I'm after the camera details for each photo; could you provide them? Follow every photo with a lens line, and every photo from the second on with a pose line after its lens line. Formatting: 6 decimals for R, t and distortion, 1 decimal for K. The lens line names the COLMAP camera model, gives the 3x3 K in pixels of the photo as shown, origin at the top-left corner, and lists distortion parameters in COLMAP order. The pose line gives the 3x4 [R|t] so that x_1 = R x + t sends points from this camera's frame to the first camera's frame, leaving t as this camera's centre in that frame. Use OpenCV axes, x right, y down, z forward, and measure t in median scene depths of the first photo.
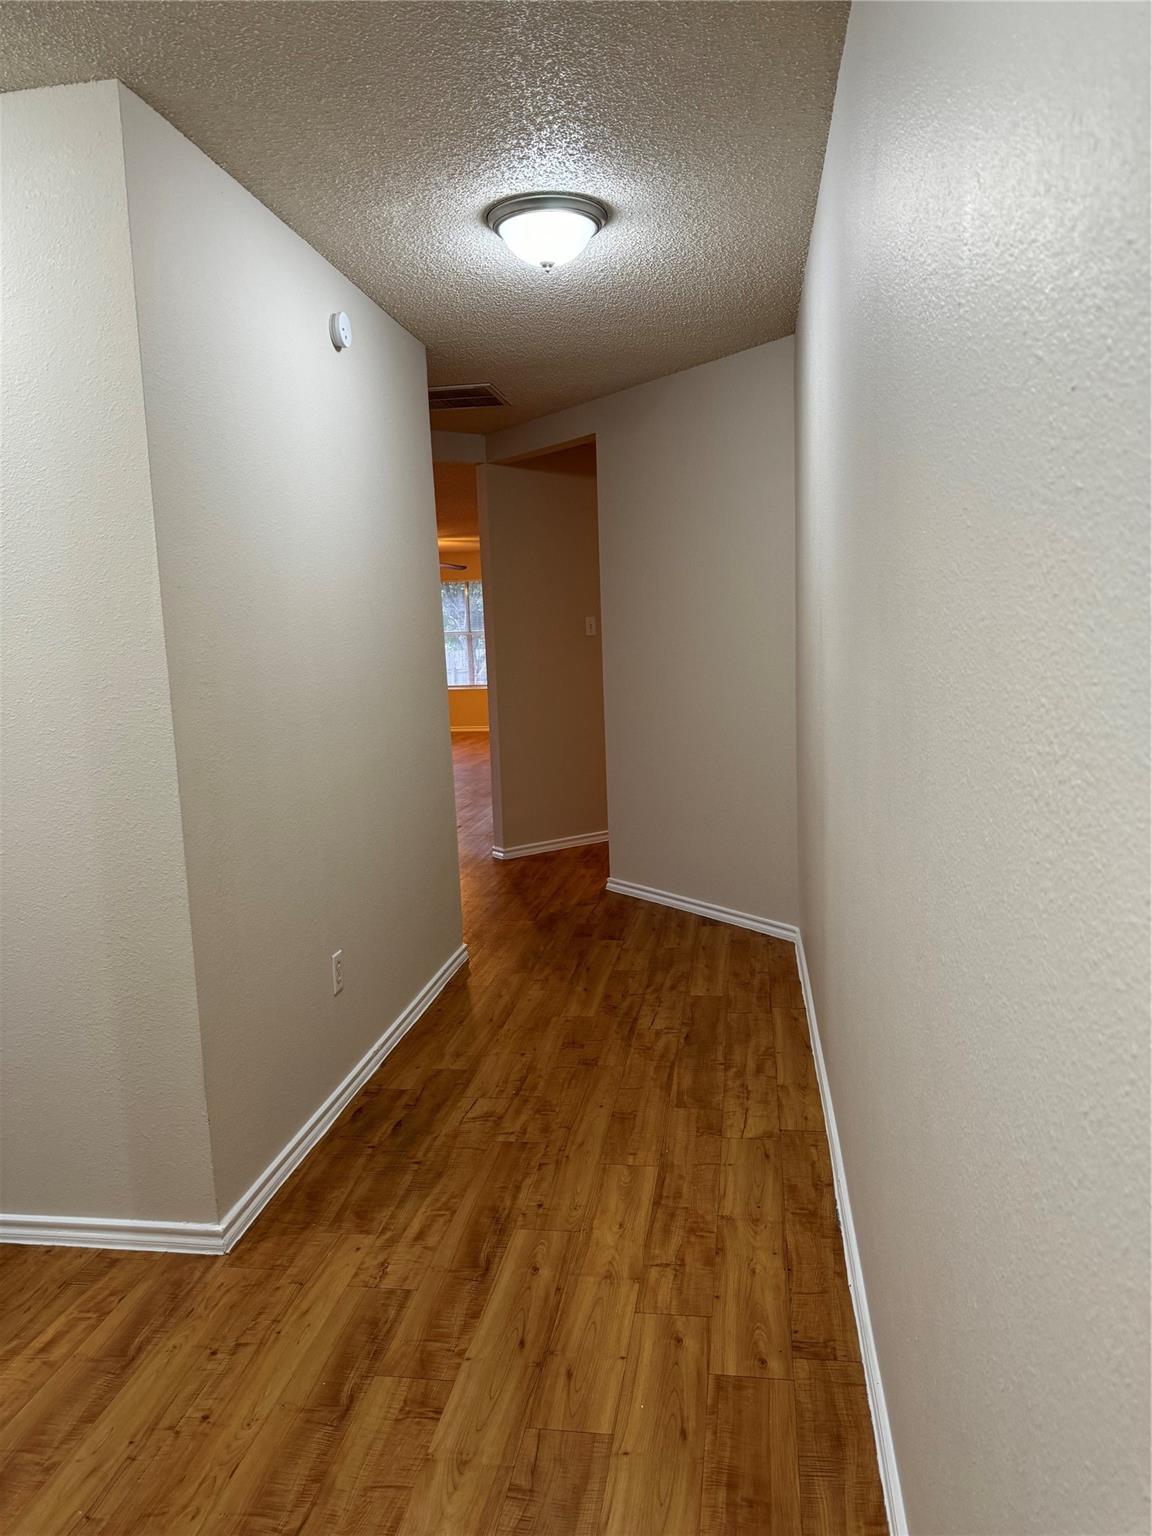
lens RADIAL K [[1065.5, 0, 576.0], [0, 1065.5, 768.0], [0, 0, 1]] dist [0.081396, -0.105867]
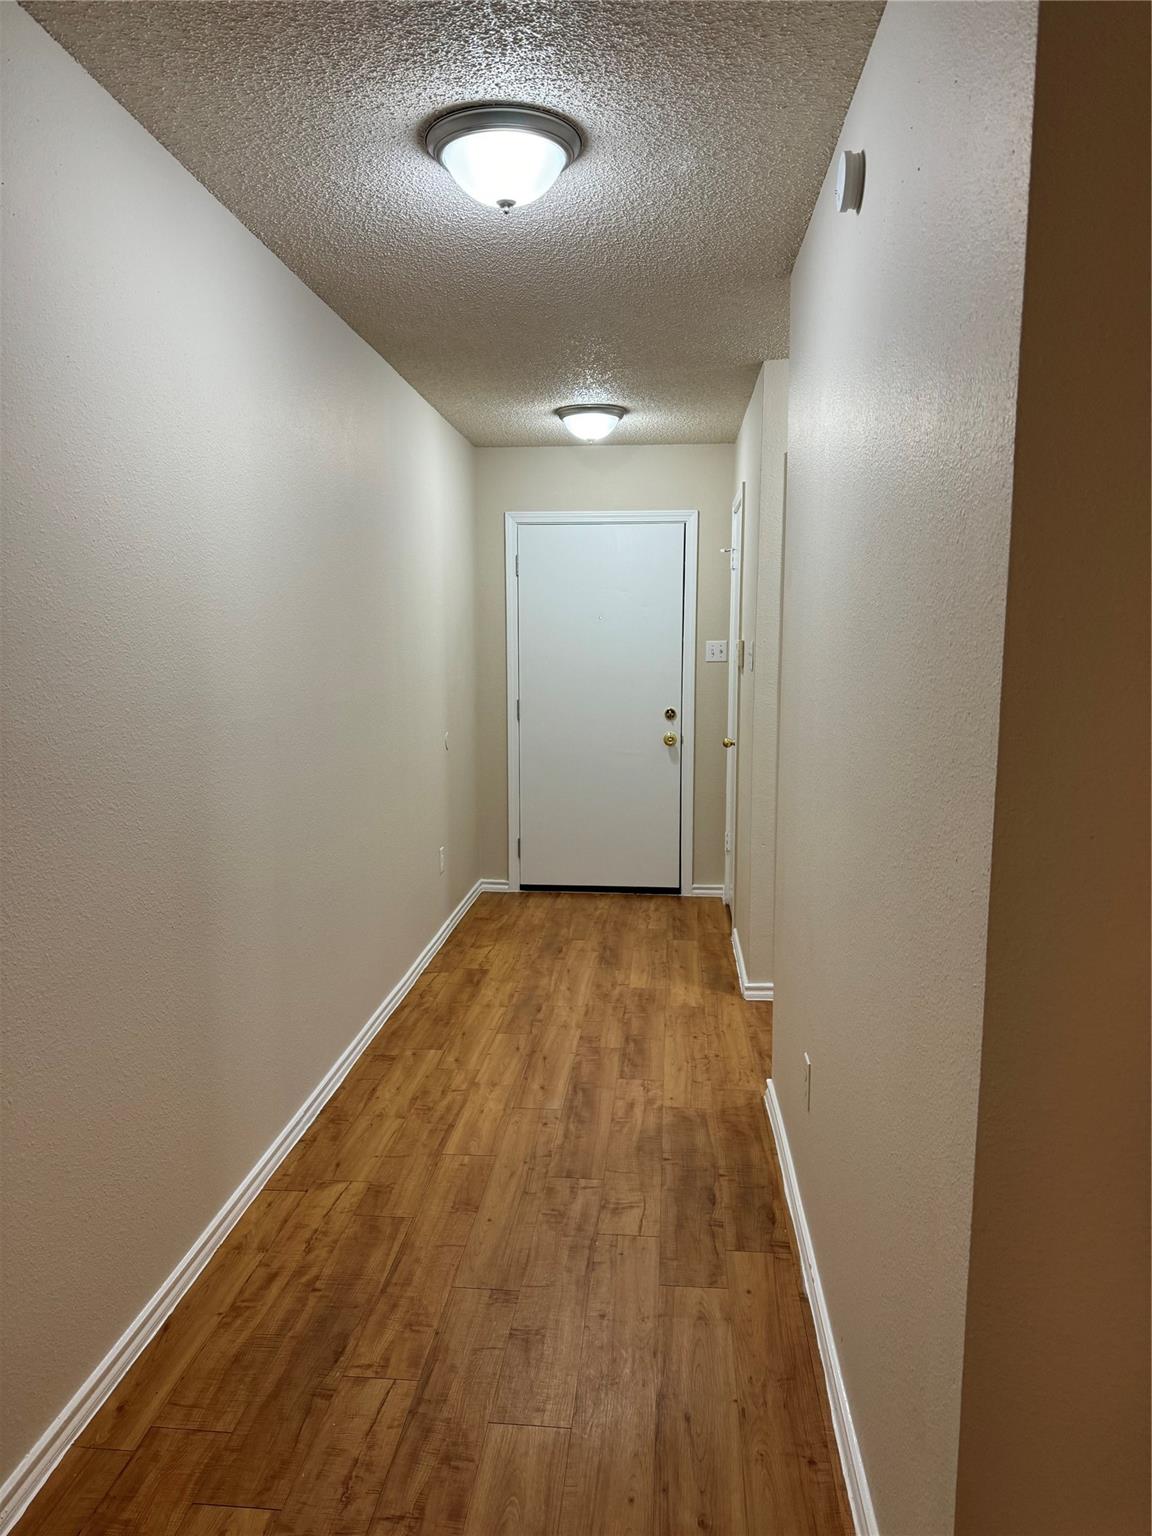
lens RADIAL K [[1065.5, 0, 576.0], [0, 1065.5, 768.0], [0, 0, 1]] dist [0.081396, -0.105867]
pose [[-0.997047, 0.042127, -0.064208, -0.006303], [0.024526, 0.967000, 0.253592, -0.293424], [0.072772, 0.251268, -0.965178, 2.004440]]
